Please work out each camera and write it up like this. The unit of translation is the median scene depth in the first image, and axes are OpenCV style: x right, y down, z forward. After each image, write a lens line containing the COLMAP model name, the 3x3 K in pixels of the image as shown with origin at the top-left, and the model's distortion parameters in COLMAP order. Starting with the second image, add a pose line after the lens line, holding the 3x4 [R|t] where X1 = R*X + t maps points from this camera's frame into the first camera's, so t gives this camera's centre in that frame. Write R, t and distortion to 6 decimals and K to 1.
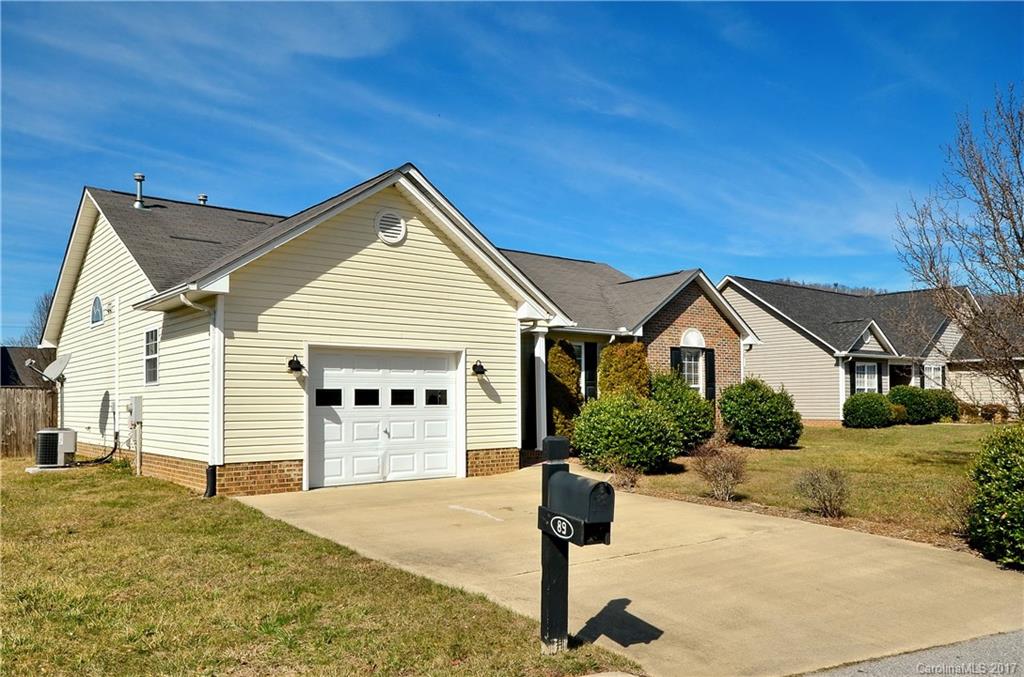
lens RADIAL K [[795.9, 0, 512.0], [0, 795.9, 338.5], [0, 0, 1]] dist [-0.009714, -0.001285]
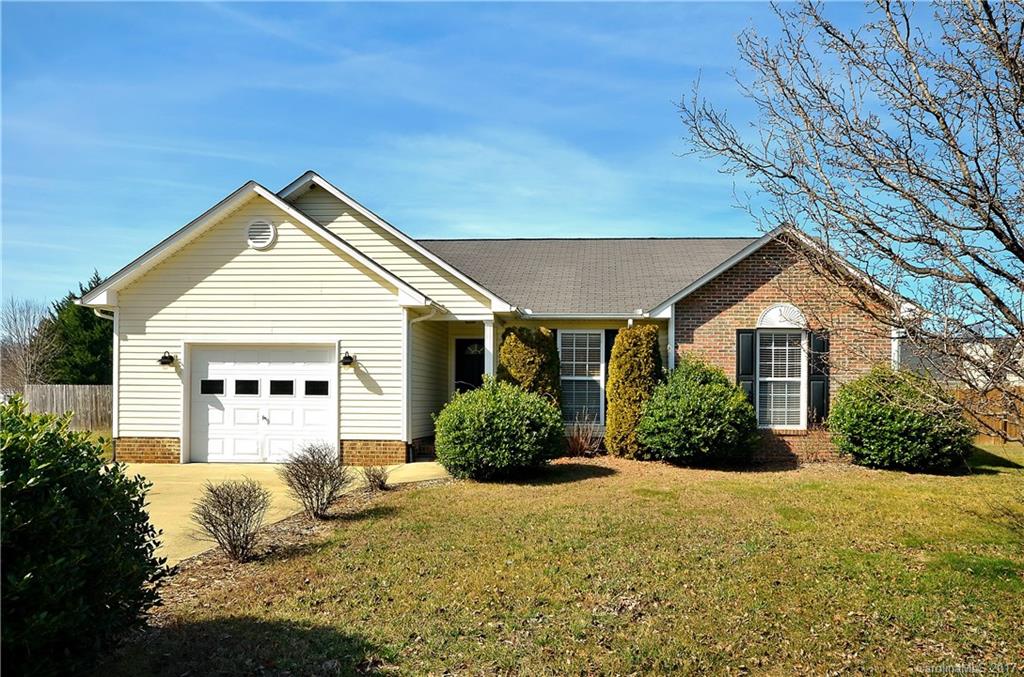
lens RADIAL K [[671.4, 0, 511.8], [0, 671.4, 365.1], [0, 0, 1]] dist [0.001643, 0.000484]
pose [[0.730073, -0.016807, -0.683162, 0.725670], [0.038214, 0.999137, 0.016258, 0.039983], [0.682300, -0.037976, 0.730086, 0.542142]]
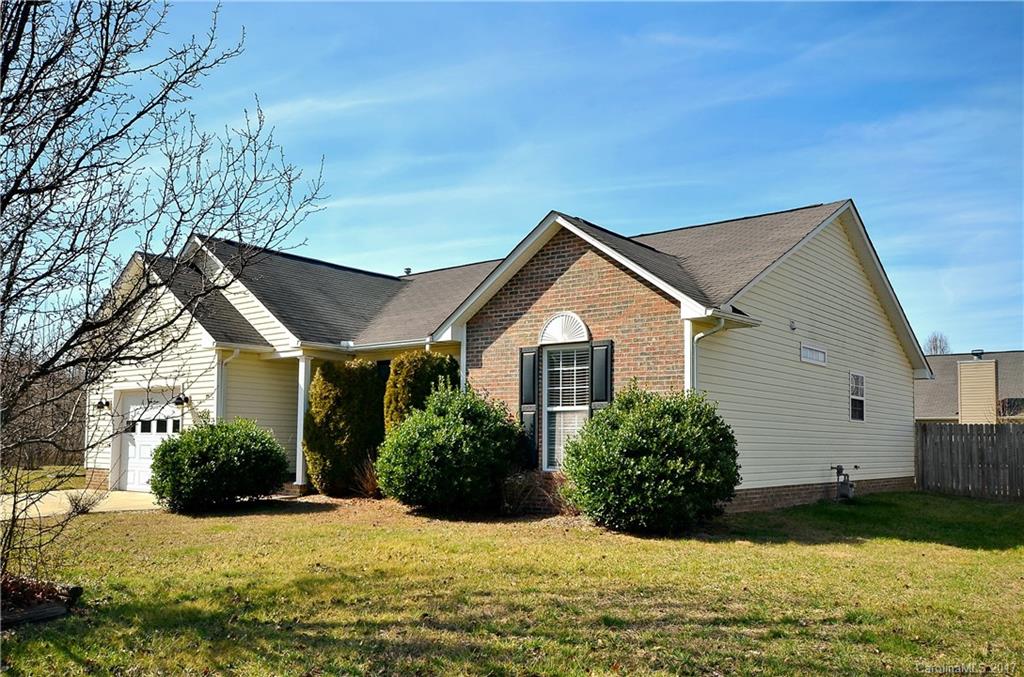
lens RADIAL K [[835.4, 0, 512.0], [0, 835.4, 338.5], [0, 0, 1]] dist [-0.001043, -0.000666]
pose [[0.205083, -0.113951, -0.972089, 1.263113], [0.062944, 0.992679, -0.103085, 0.106658], [0.976718, -0.040047, 0.210754, 1.265174]]
